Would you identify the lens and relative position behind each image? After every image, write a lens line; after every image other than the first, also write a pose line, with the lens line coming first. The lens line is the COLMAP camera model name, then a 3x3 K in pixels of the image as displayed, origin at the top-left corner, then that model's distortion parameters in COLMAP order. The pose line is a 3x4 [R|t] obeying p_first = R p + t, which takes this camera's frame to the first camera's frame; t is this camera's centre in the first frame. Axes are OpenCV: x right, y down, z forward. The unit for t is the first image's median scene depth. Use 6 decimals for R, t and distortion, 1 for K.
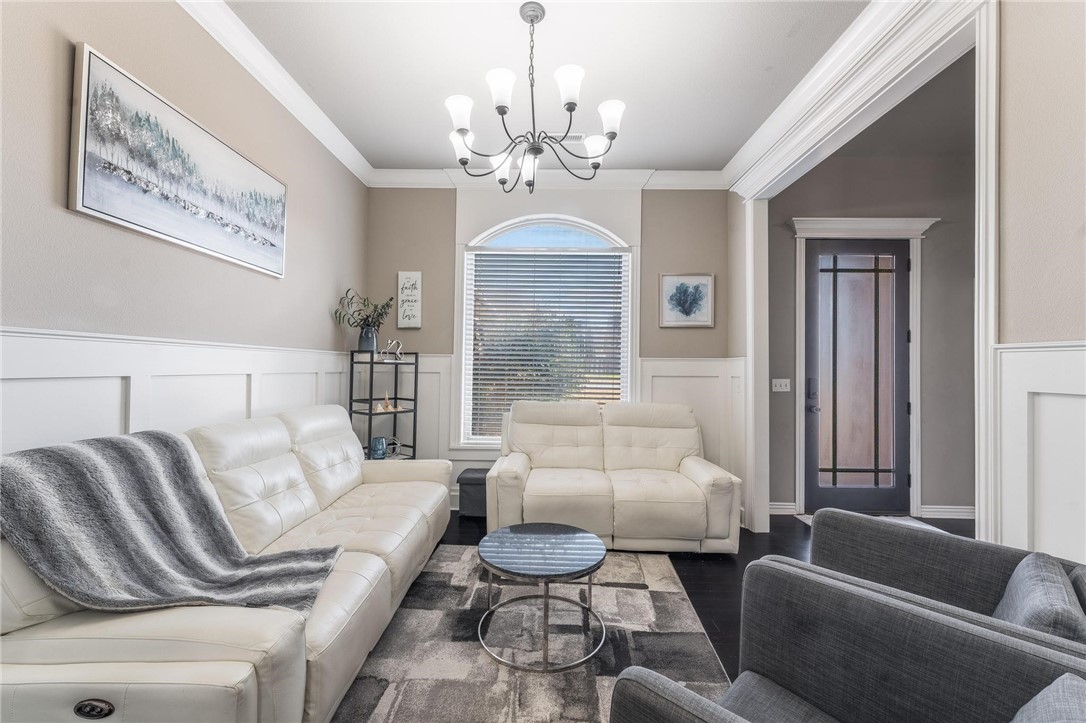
lens RADIAL K [[441.2, 0, 542.5], [0, 441.2, 363.8], [0, 0, 1]] dist [0.003335, -0.000085]
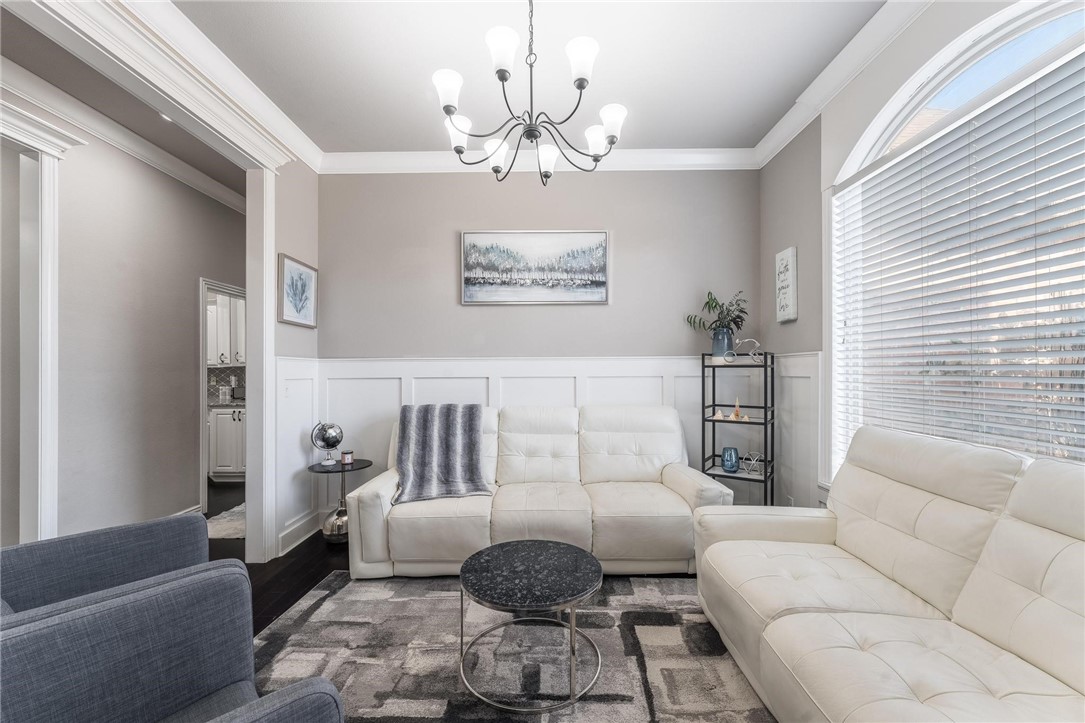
lens RADIAL K [[440.8, 0, 543.2], [0, 440.8, 366.2], [0, 0, 1]] dist [0.003335, -0.000085]
pose [[0.009942, -0.019490, -0.999761, 0.911427], [0.015677, 0.999690, -0.019332, 0.017802], [0.999828, -0.015481, 0.010244, 1.022842]]
